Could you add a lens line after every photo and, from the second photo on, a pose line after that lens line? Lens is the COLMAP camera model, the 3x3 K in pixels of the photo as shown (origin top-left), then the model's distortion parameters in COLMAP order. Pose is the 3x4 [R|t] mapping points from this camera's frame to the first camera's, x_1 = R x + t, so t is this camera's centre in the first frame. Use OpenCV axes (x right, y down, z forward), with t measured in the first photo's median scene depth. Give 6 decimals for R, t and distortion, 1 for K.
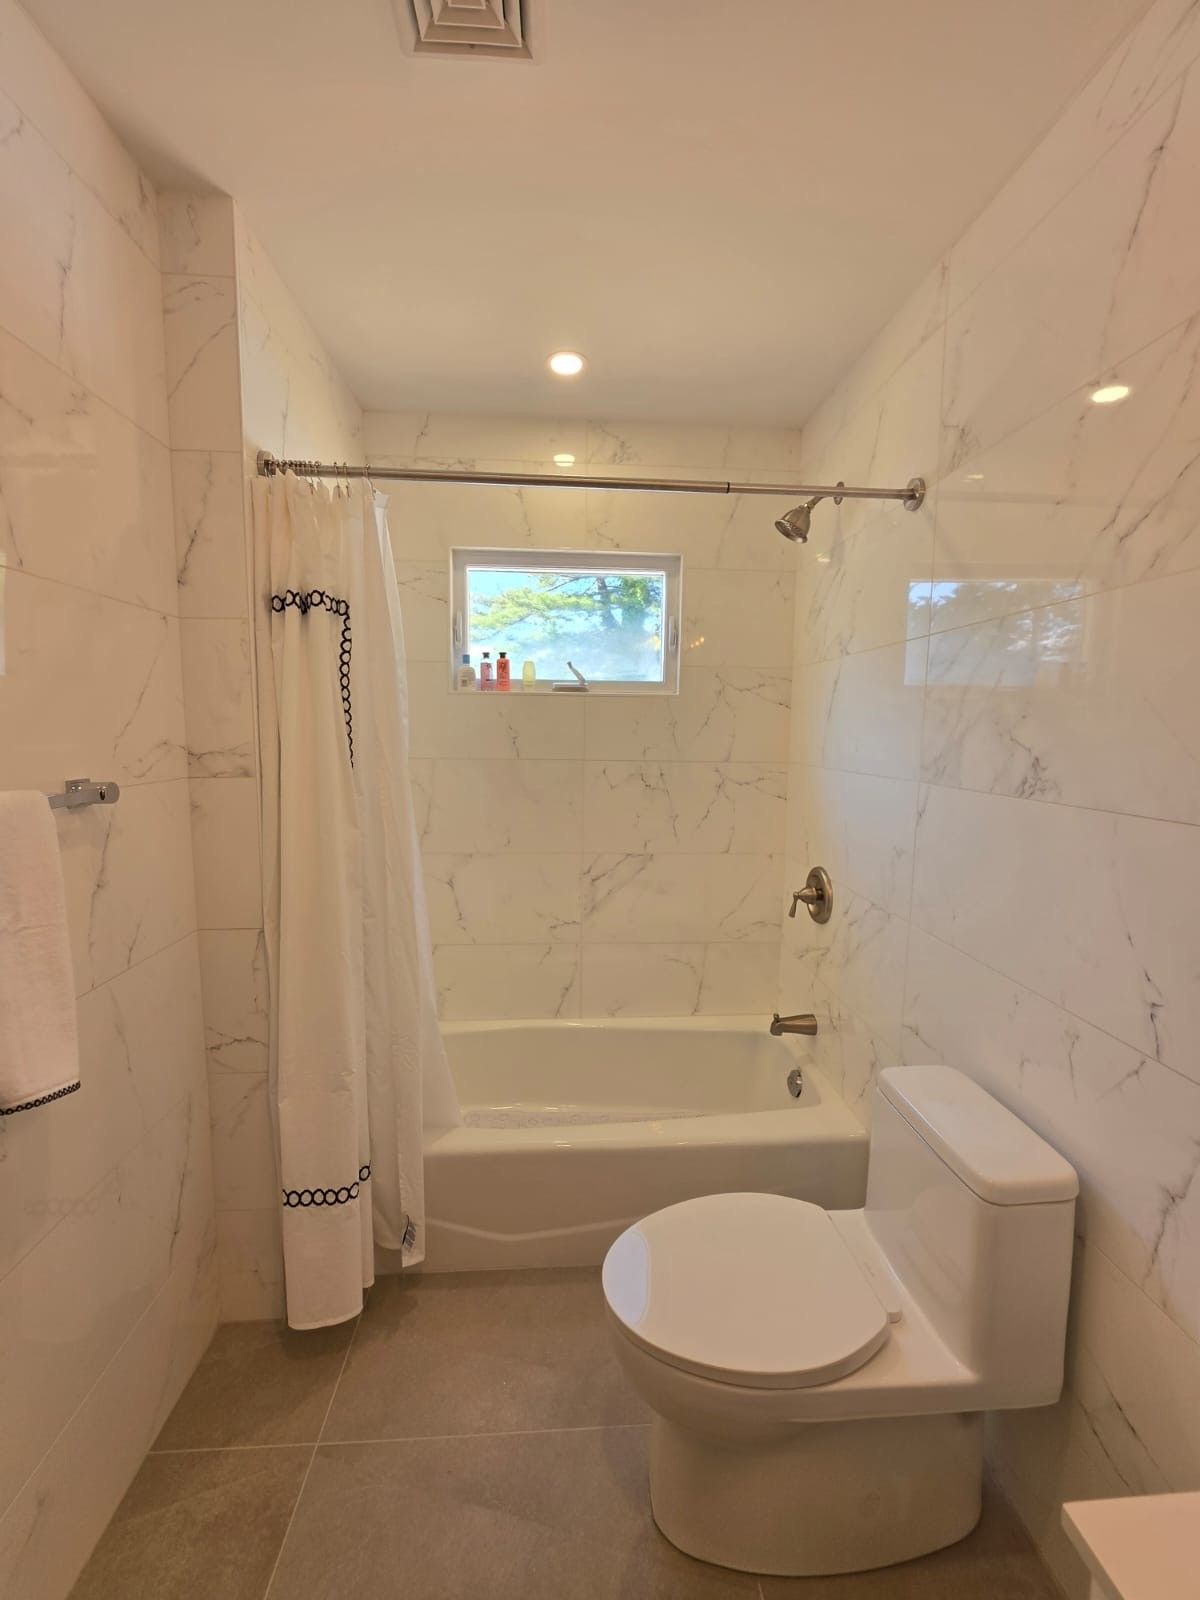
lens RADIAL K [[633.0, 0, 610.7], [0, 633.0, 798.6], [0, 0, 1]] dist [-0.007121, 0.001889]
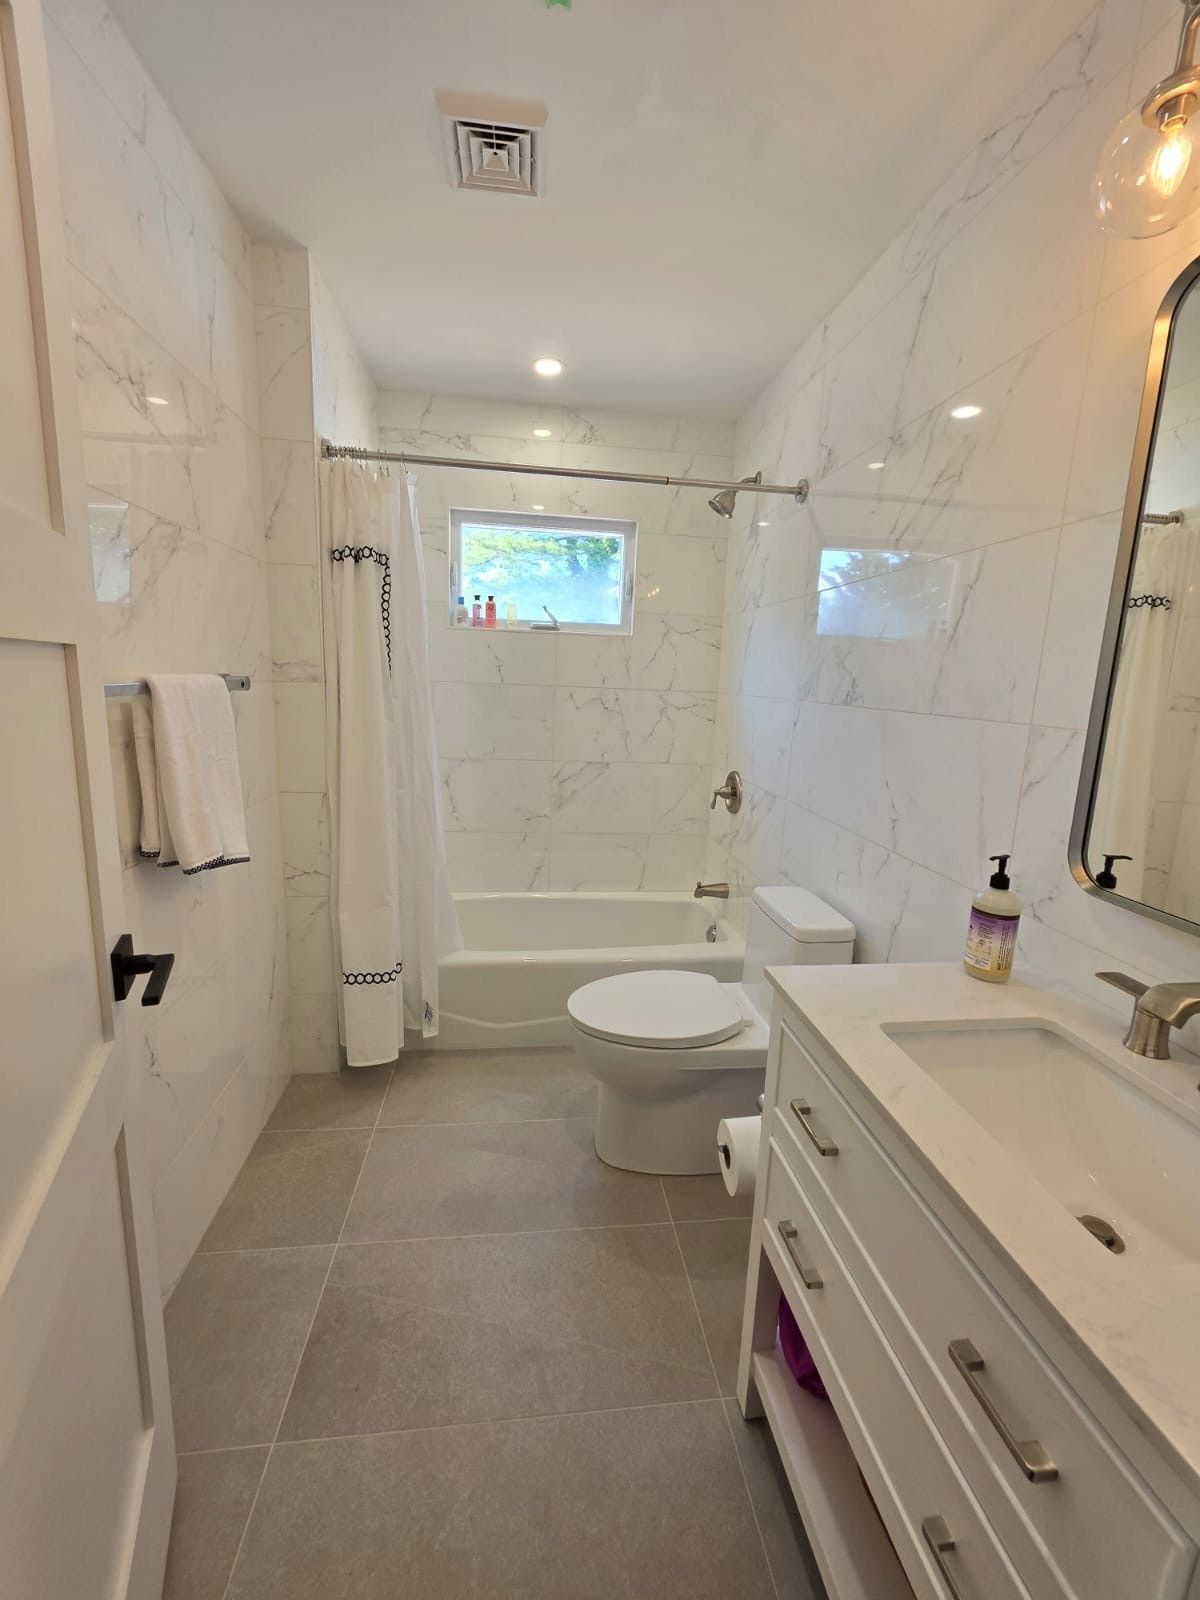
lens RADIAL K [[633.0, 0, 605.2], [0, 633.0, 787.5], [0, 0, 1]] dist [-0.007121, 0.001889]
pose [[0.998395, 0.019167, 0.053291, -0.010264], [-0.022499, 0.997782, 0.062651, 0.090306], [-0.051972, -0.063749, 0.996612, -0.405652]]
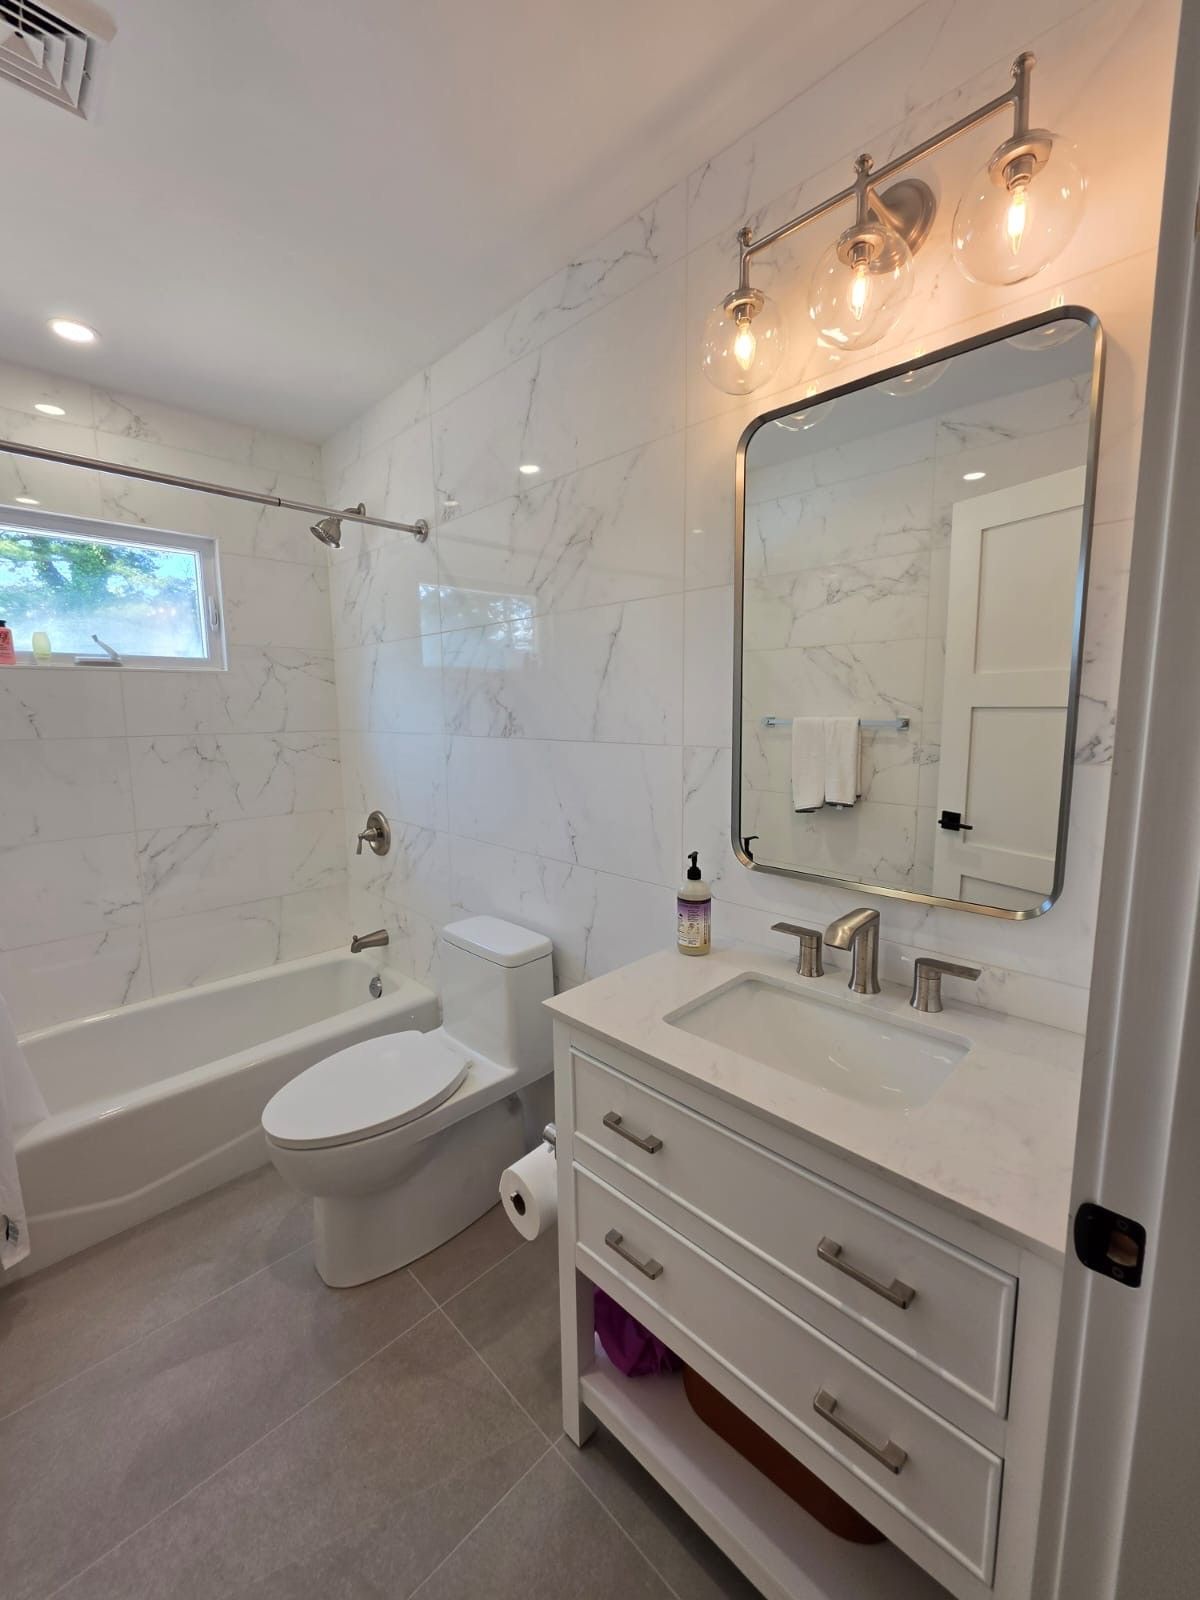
lens RADIAL K [[633.0, 0, 589.3], [0, 633.0, 789.8], [0, 0, 1]] dist [-0.007121, 0.001889]
pose [[0.764555, -0.102433, 0.636367, -0.191677], [0.090477, 0.994572, 0.051388, 0.054676], [-0.638177, 0.018287, 0.769673, -0.317882]]
